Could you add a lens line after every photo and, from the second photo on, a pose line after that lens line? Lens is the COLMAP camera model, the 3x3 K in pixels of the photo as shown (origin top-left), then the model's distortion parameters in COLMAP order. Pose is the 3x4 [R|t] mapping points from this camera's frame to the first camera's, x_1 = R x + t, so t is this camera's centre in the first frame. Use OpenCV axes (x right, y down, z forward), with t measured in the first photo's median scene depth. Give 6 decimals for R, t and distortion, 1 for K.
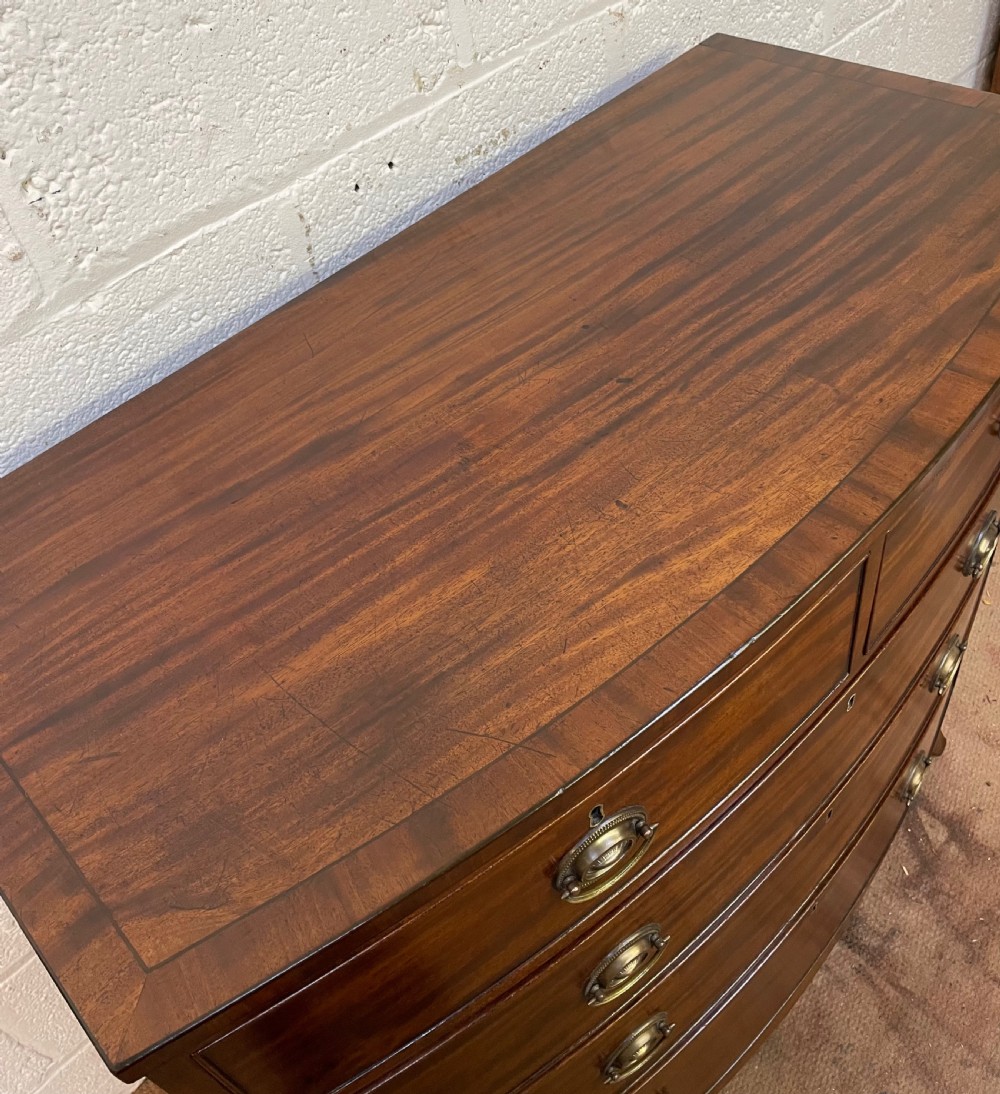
lens RADIAL K [[1012.6, 0, 497.2], [0, 1012.6, 479.6], [0, 0, 1]] dist [0.085555, -0.119201]
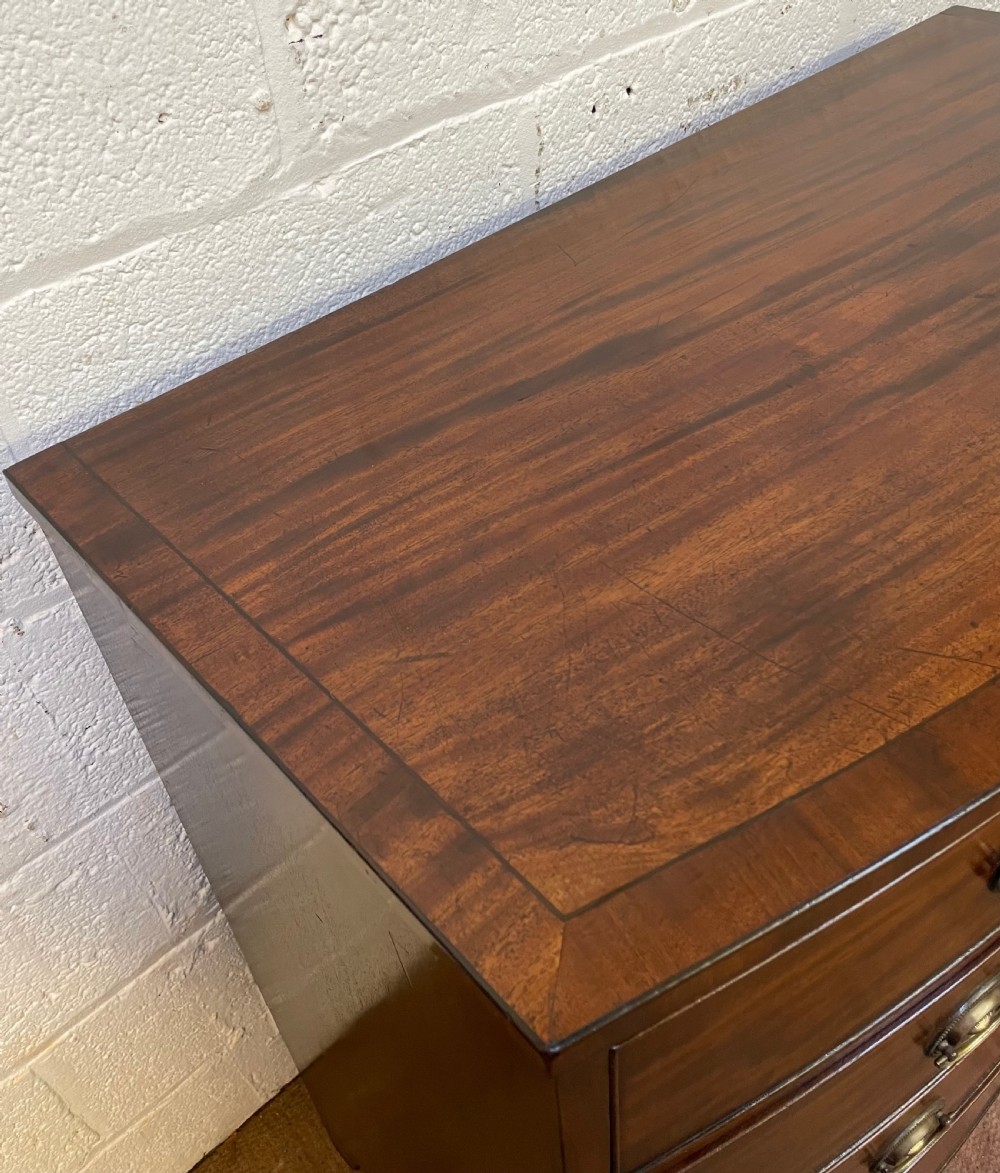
lens RADIAL K [[1036.6, 0, 485.0], [0, 1036.6, 499.0], [0, 0, 1]] dist [0.088664, -0.122552]
pose [[0.997450, 0.070708, 0.009713, -0.268852], [-0.069642, 0.994004, -0.084295, 0.161882], [-0.015615, 0.083403, 0.996394, 0.161016]]
